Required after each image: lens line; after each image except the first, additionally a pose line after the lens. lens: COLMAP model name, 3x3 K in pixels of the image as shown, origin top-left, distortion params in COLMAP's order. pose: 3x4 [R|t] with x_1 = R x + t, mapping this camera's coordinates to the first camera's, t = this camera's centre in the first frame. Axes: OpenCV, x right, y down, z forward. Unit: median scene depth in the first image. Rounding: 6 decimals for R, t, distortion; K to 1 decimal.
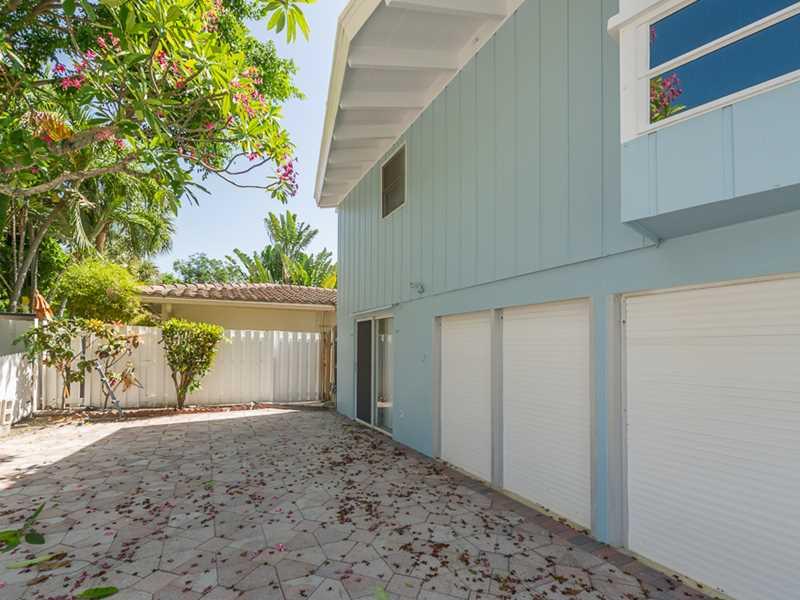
lens RADIAL K [[411.8, 0, 400.3], [0, 411.8, 343.3], [0, 0, 1]] dist [0.002779, -0.000353]
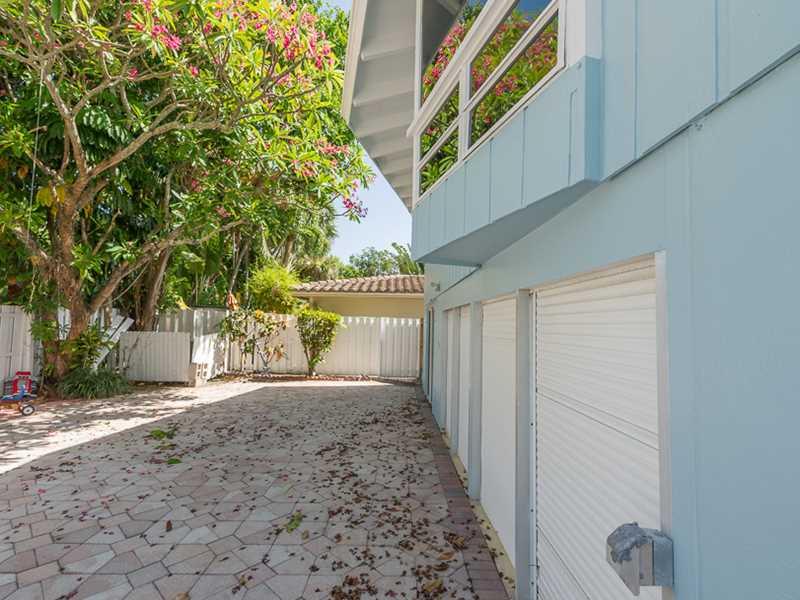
lens RADIAL K [[436.8, 0, 420.3], [0, 436.8, 302.6], [0, 0, 1]] dist [0.001878, -0.001287]
pose [[0.904252, -0.009959, -0.426884, 0.422958], [-0.007766, 0.999179, -0.039760, -0.028467], [0.426930, 0.039268, 0.903432, -0.144479]]
